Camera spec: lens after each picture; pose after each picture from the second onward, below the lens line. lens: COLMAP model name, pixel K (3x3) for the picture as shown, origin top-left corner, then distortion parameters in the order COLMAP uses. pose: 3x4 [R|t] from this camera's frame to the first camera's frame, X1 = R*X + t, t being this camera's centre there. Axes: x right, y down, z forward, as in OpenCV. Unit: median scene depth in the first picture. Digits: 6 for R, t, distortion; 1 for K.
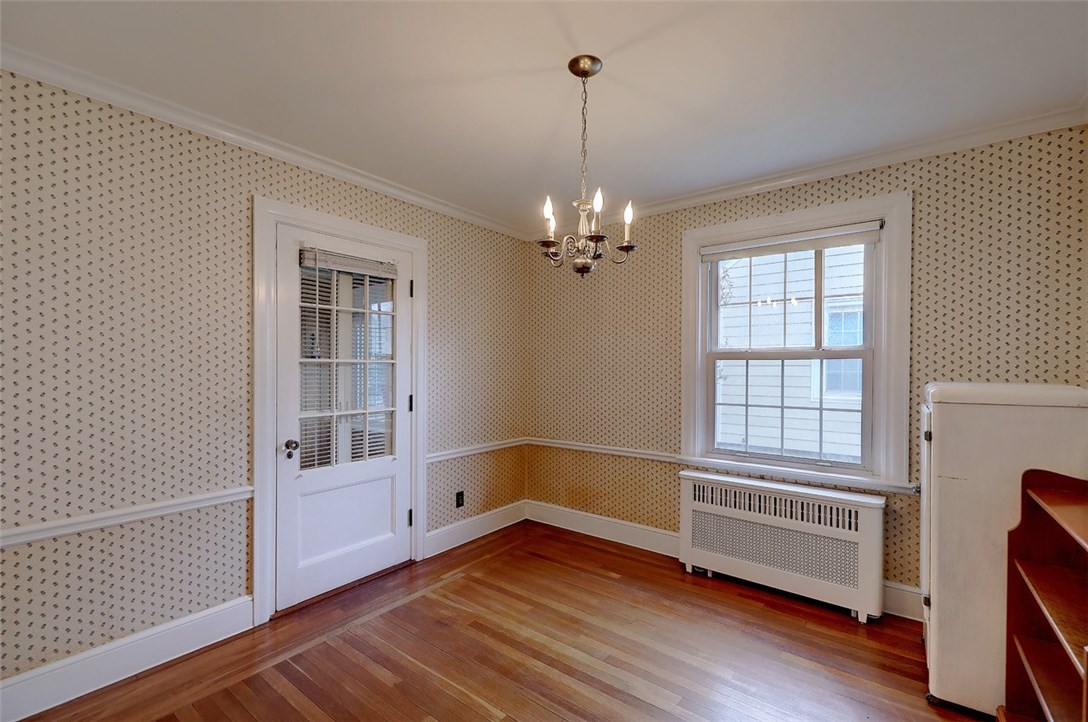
lens RADIAL K [[473.6, 0, 537.8], [0, 473.6, 363.4], [0, 0, 1]] dist [0.002179, -0.002757]
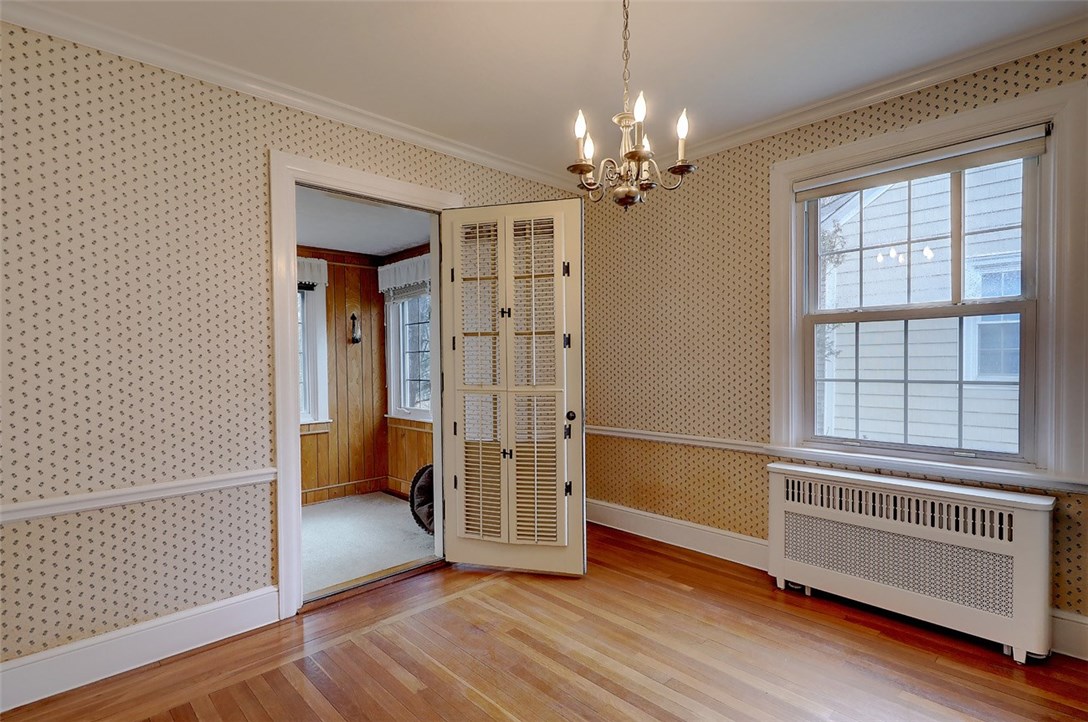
lens RADIAL K [[534.6, 0, 539.8], [0, 534.6, 367.9], [0, 0, 1]] dist [0.009721, -0.005090]
pose [[0.988708, -0.010288, -0.149501, 0.067334], [0.012275, 0.999848, 0.012373, 0.062045], [0.149351, -0.014069, 0.988684, 0.052975]]
